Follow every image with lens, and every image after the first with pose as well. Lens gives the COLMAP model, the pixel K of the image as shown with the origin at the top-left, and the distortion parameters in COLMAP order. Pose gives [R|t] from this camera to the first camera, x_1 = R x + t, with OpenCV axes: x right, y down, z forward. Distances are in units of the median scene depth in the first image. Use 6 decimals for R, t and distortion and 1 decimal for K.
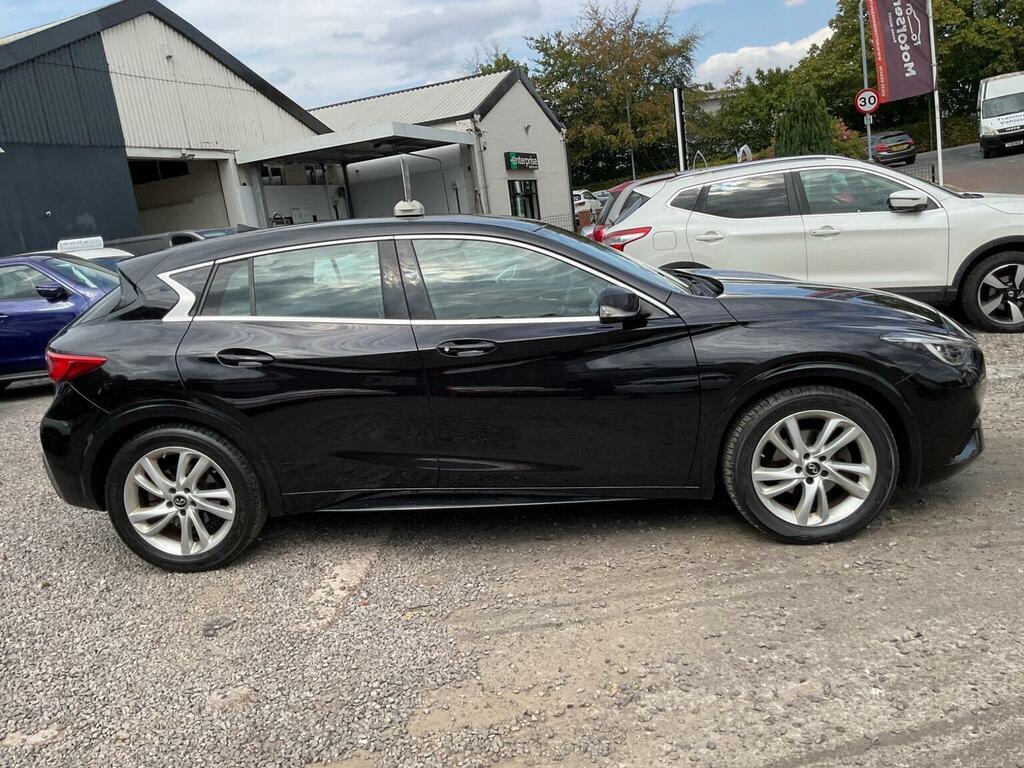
lens RADIAL K [[840.0, 0, 518.7], [0, 840.0, 403.4], [0, 0, 1]] dist [0.060321, -0.114263]
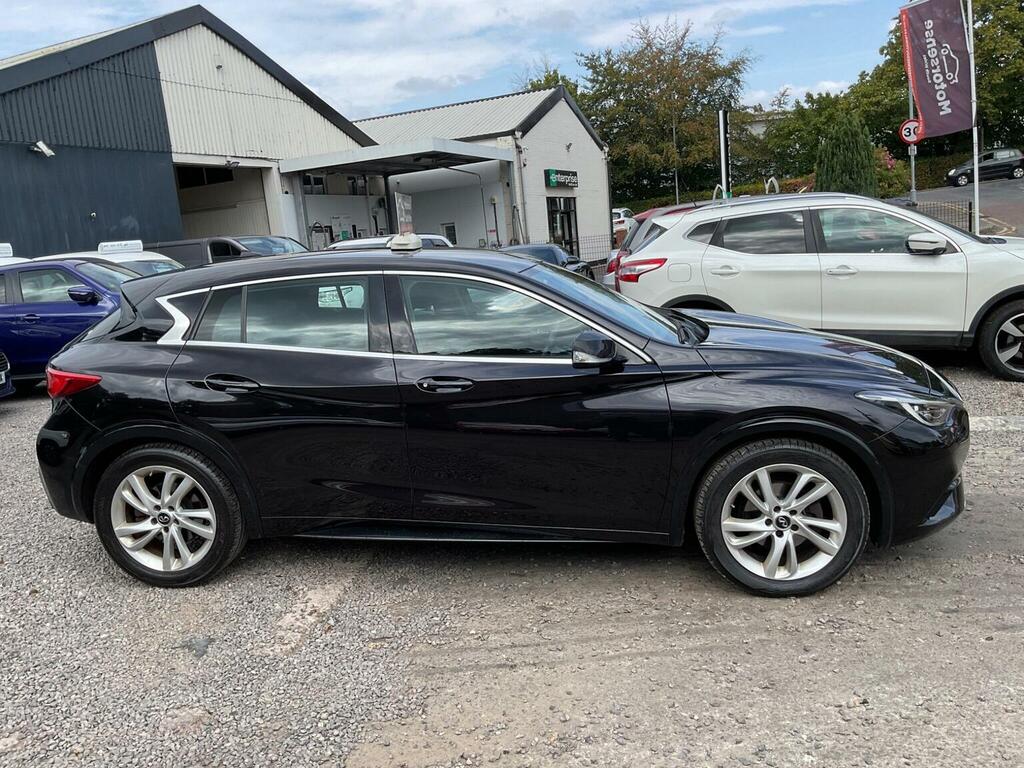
lens RADIAL K [[841.6, 0, 514.3], [0, 841.6, 399.3], [0, 0, 1]] dist [0.055232, -0.108603]
pose [[0.997664, 0.048563, -0.048040, 0.069535], [-0.049442, 0.998628, -0.017264, -0.033258], [0.047135, 0.019599, 0.998696, -0.015849]]
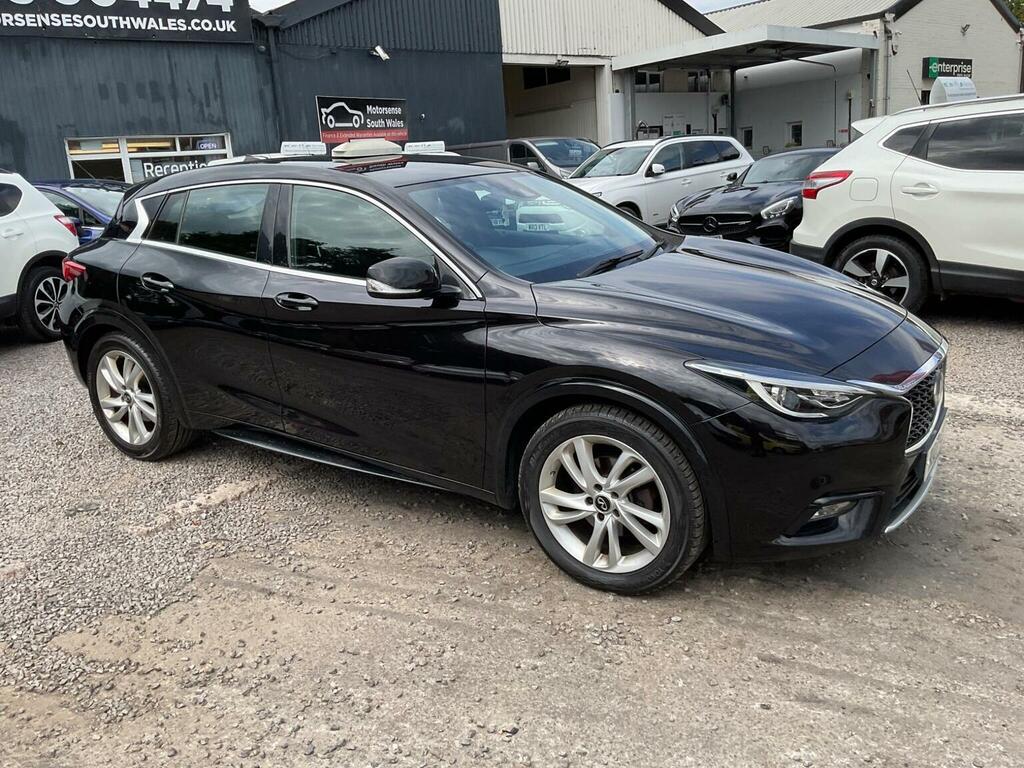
lens RADIAL K [[841.6, 0, 514.3], [0, 841.6, 399.3], [0, 0, 1]] dist [0.055232, -0.108603]
pose [[0.869810, 0.189956, -0.455354, 0.600300], [-0.142620, 0.980317, 0.136520, -0.118920], [0.472325, -0.053804, 0.879781, 0.222250]]
